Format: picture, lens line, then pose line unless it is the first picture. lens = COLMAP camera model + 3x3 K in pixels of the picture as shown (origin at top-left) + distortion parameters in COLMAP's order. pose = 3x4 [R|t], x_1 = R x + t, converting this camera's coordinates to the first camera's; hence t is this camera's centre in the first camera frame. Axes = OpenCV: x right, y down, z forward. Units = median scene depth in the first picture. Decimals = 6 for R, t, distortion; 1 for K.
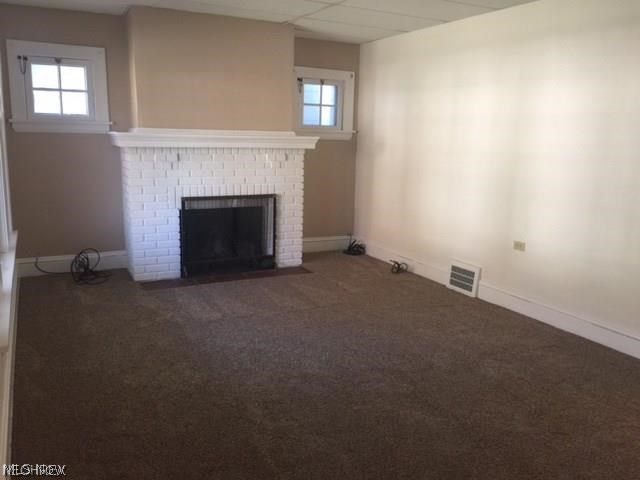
lens RADIAL K [[547.7, 0, 321.6], [0, 547.7, 240.7], [0, 0, 1]] dist [0.052302, -0.050264]
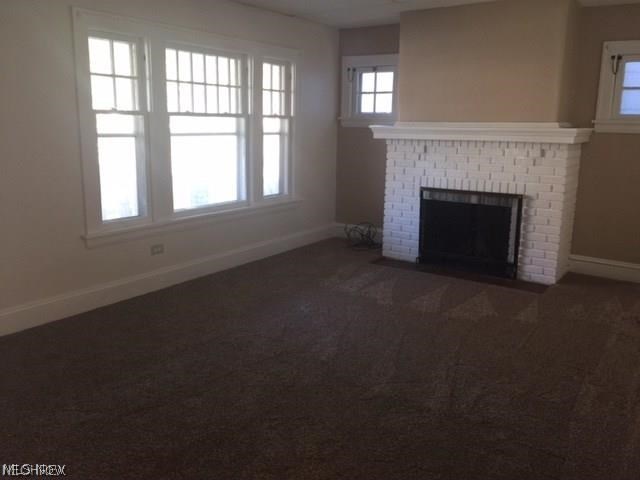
lens RADIAL K [[547.7, 0, 321.4], [0, 547.7, 239.2], [0, 0, 1]] dist [0.052302, -0.050264]
pose [[0.478065, 0.169106, -0.861892, 0.566859], [-0.172713, 0.980231, 0.096526, -0.048006], [0.861176, 0.102714, 0.497821, 0.312214]]
